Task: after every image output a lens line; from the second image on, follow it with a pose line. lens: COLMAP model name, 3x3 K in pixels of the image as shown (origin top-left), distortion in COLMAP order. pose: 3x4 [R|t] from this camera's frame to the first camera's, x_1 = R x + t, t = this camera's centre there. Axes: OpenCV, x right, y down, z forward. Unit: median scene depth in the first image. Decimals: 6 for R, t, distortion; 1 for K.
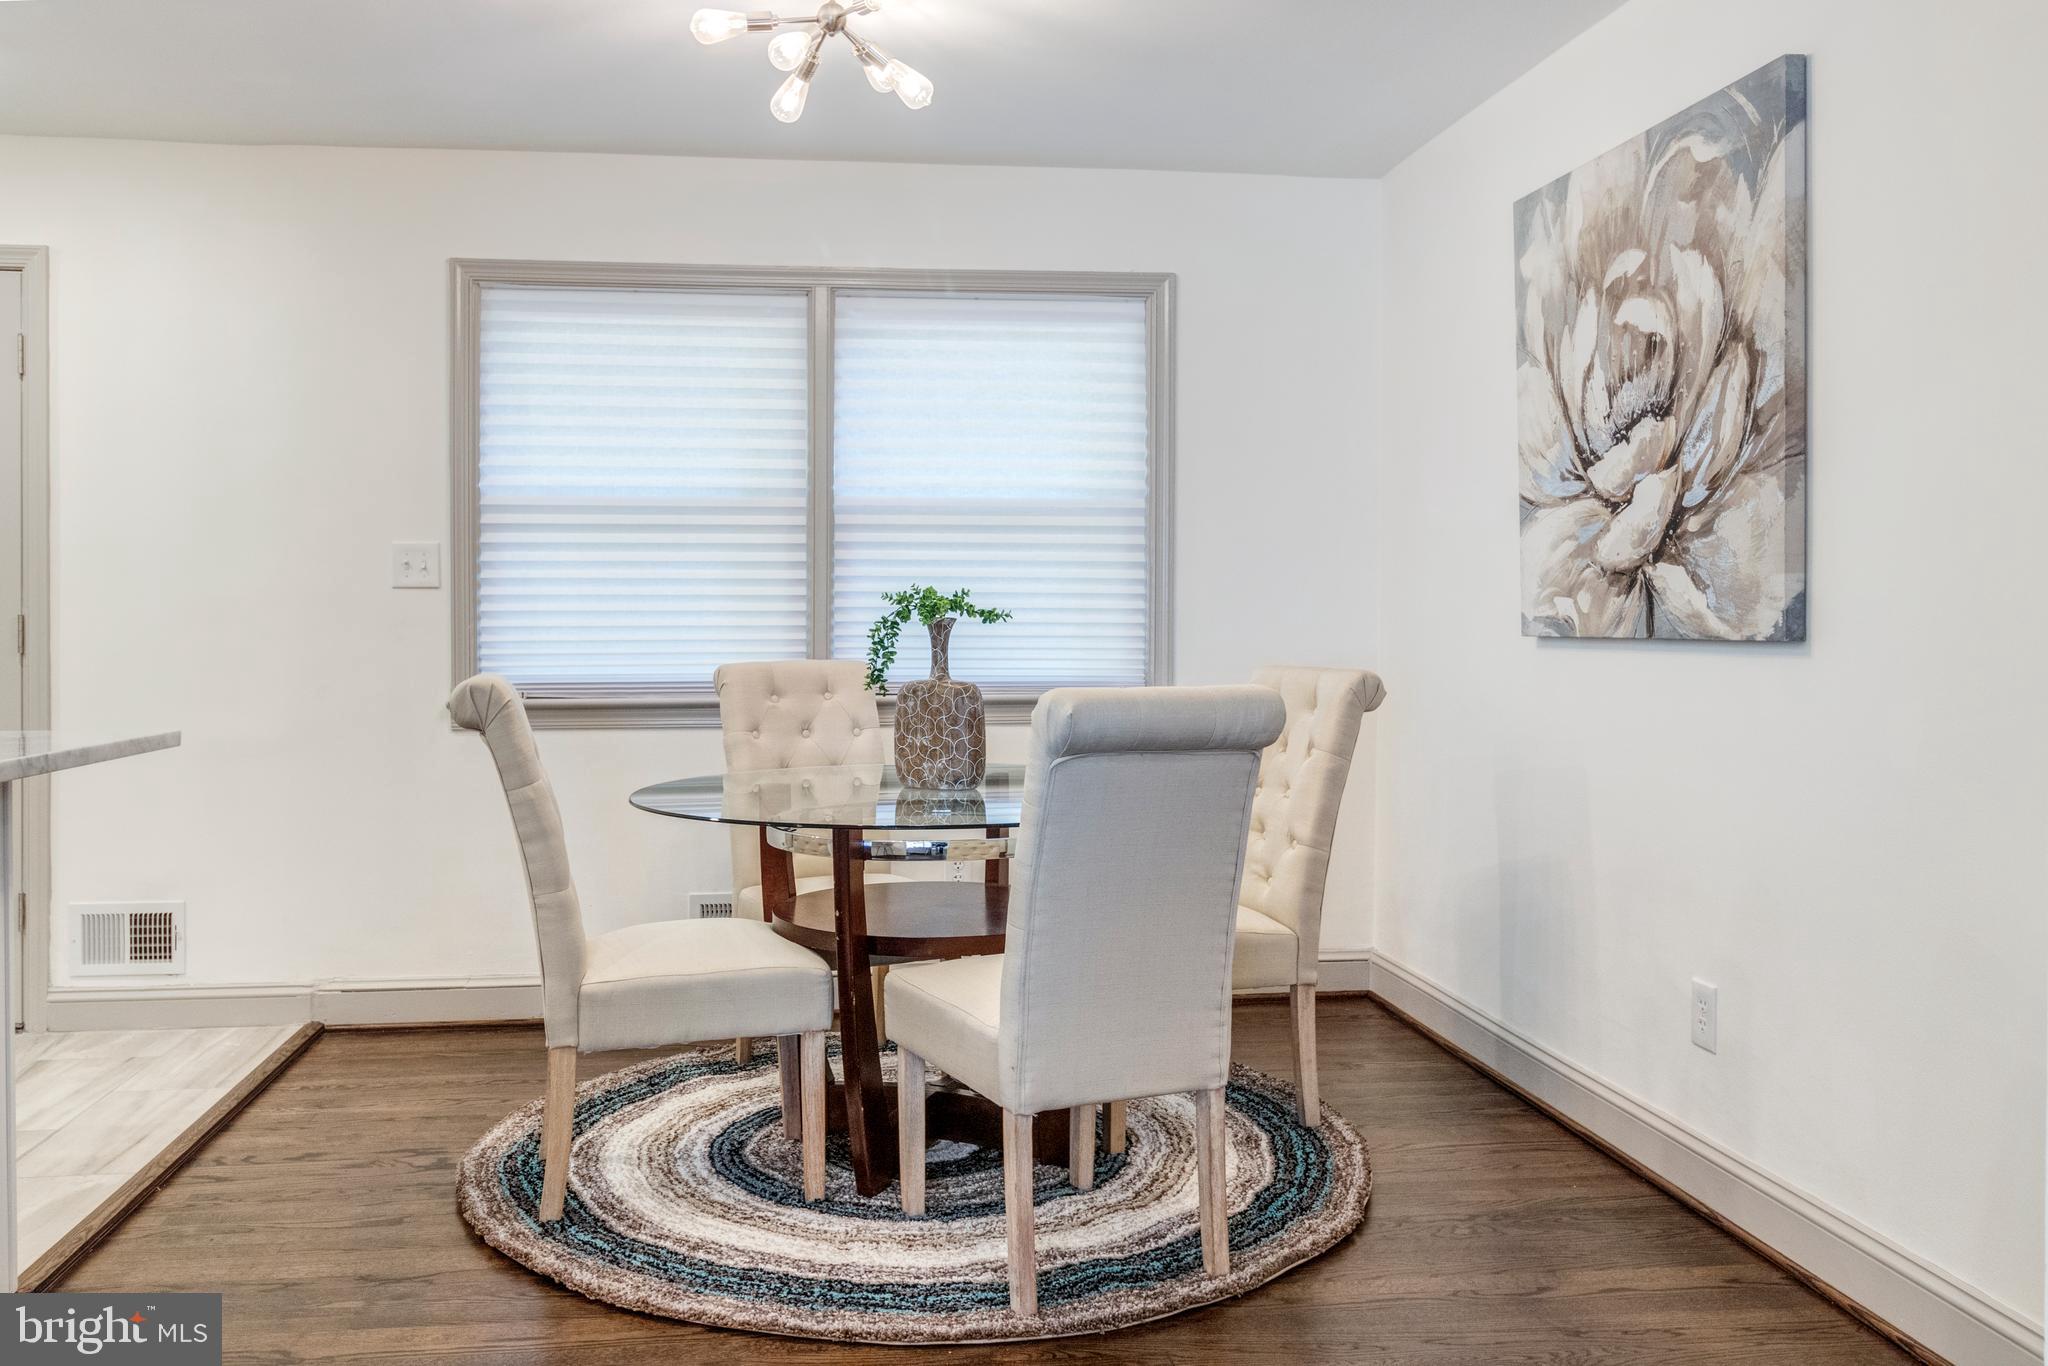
lens RADIAL K [[1714.8, 0, 1011.8], [0, 1714.8, 675.4], [0, 0, 1]] dist [-0.008563, -0.002975]
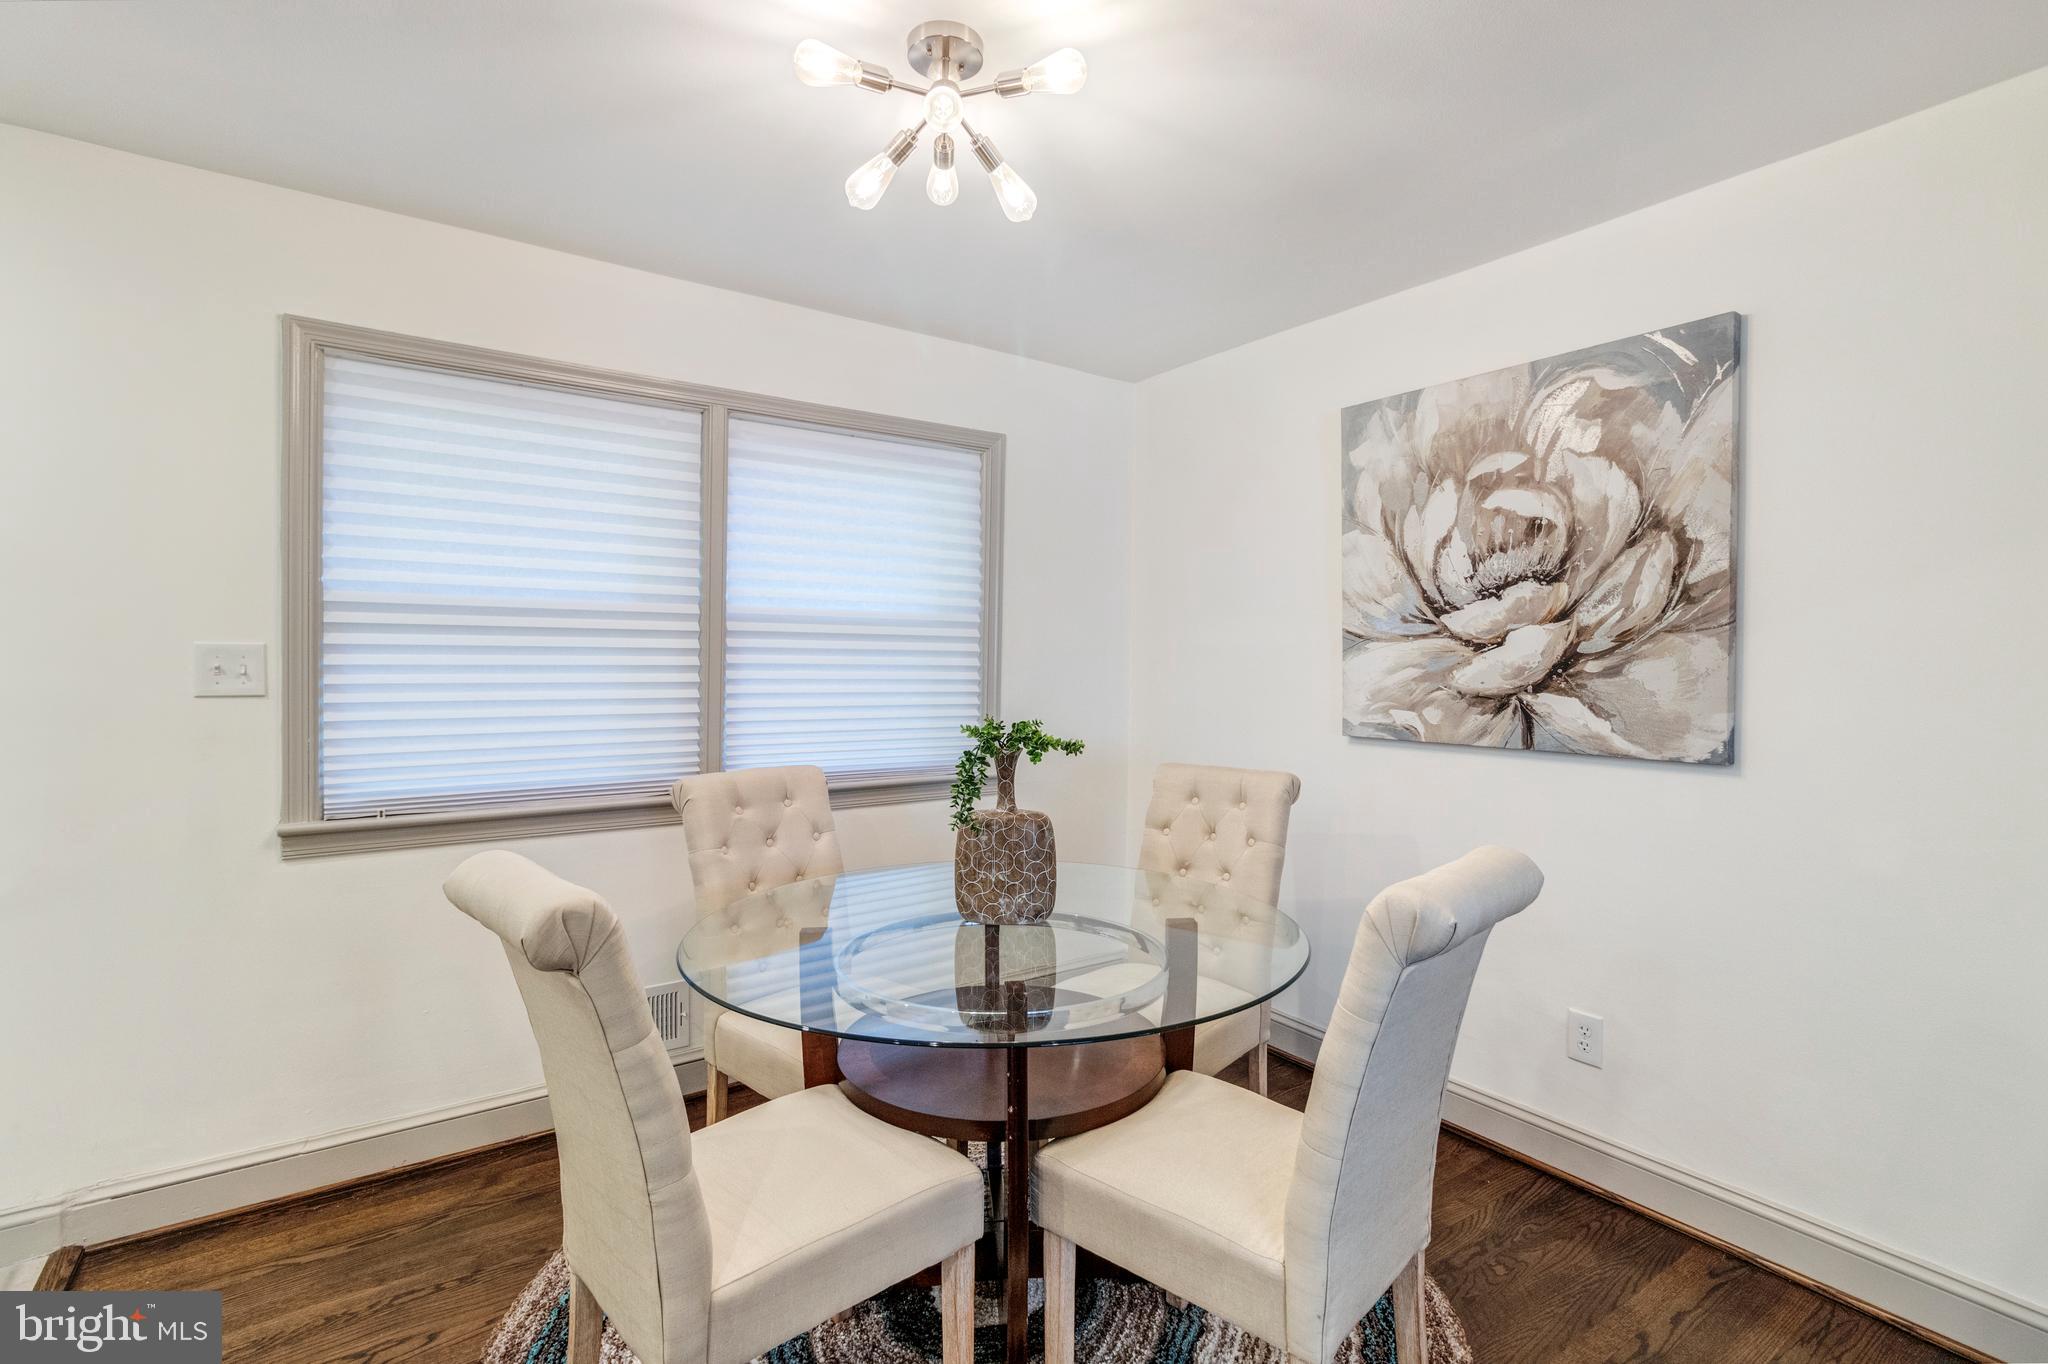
lens RADIAL K [[949.6, 0, 1042.9], [0, 949.6, 681.1], [0, 0, 1]] dist [-0.002181, 0.000793]
pose [[0.876842, -0.003155, 0.480767, -0.281063], [0.006940, 0.999957, -0.006096, -0.067216], [-0.480728, 0.008682, 0.876827, 0.502883]]
